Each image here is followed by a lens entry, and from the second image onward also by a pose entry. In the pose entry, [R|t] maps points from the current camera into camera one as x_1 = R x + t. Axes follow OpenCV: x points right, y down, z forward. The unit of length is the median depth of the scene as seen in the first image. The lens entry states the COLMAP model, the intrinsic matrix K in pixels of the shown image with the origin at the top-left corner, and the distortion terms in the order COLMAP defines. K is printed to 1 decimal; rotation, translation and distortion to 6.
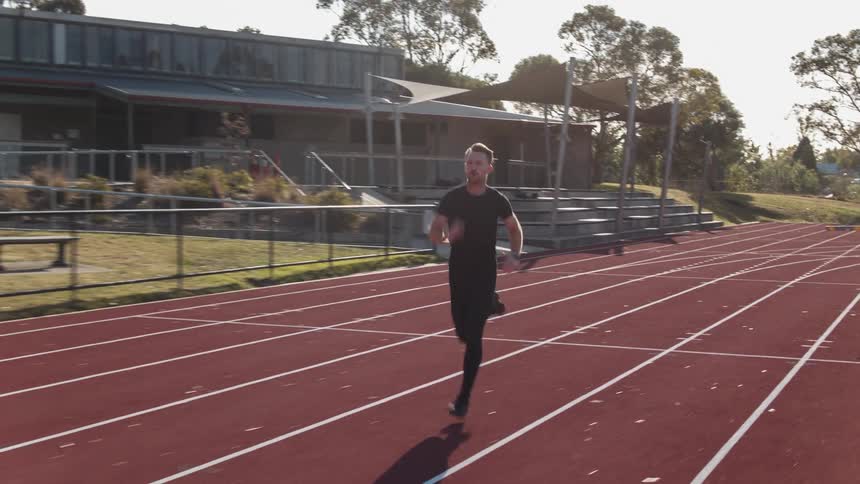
lens RADIAL K [[1265.3, 0, 428.8], [0, 1265.3, 241.0], [0, 0, 1]] dist [0.000016, 0.000000]
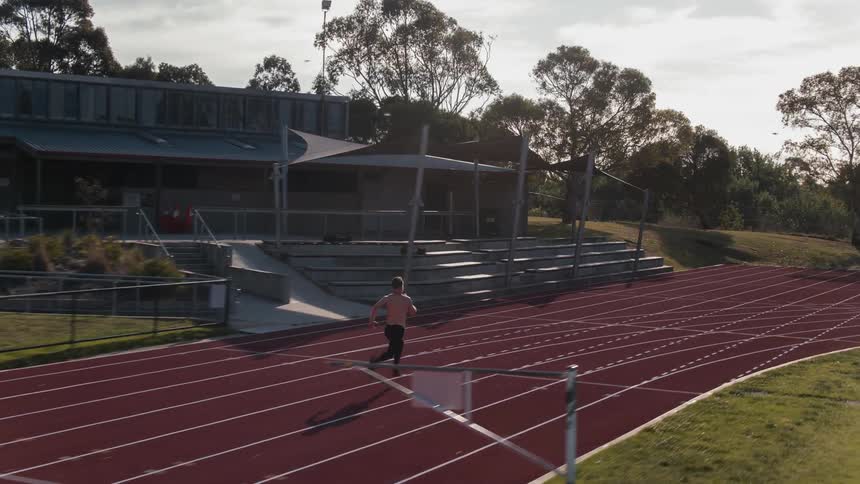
lens RADIAL K [[1265.3, 0, 431.3], [0, 1265.3, 241.6], [0, 0, 1]] dist [0.000016, 0.000000]
pose [[0.997975, 0.010330, -0.062769, 0.086217], [-0.011065, 0.999874, -0.011377, -0.018056], [0.062644, 0.012049, 0.997963, -0.010345]]
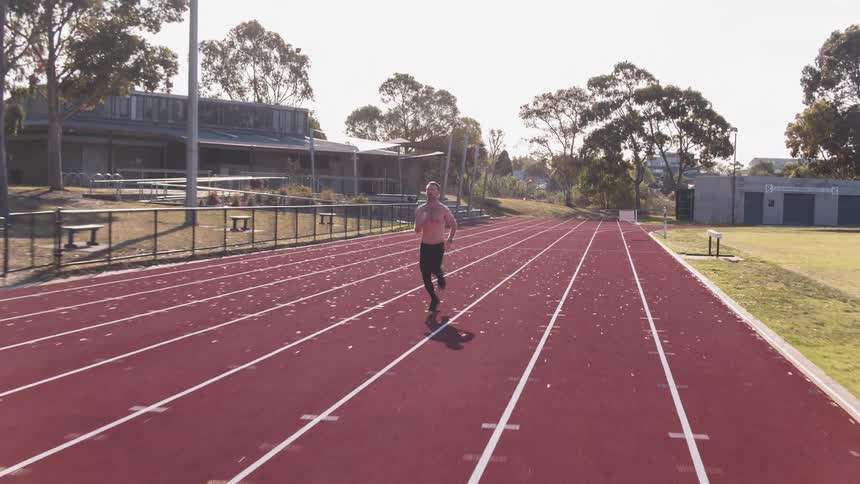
lens RADIAL K [[1265.3, 0, 430.1], [0, 1265.3, 242.3], [0, 0, 1]] dist [0.000016, 0.000000]
pose [[0.969525, 0.000664, 0.244992, -0.206443], [-0.000928, 0.999999, 0.000961, 0.014620], [-0.244991, -0.001159, 0.969525, -0.478550]]
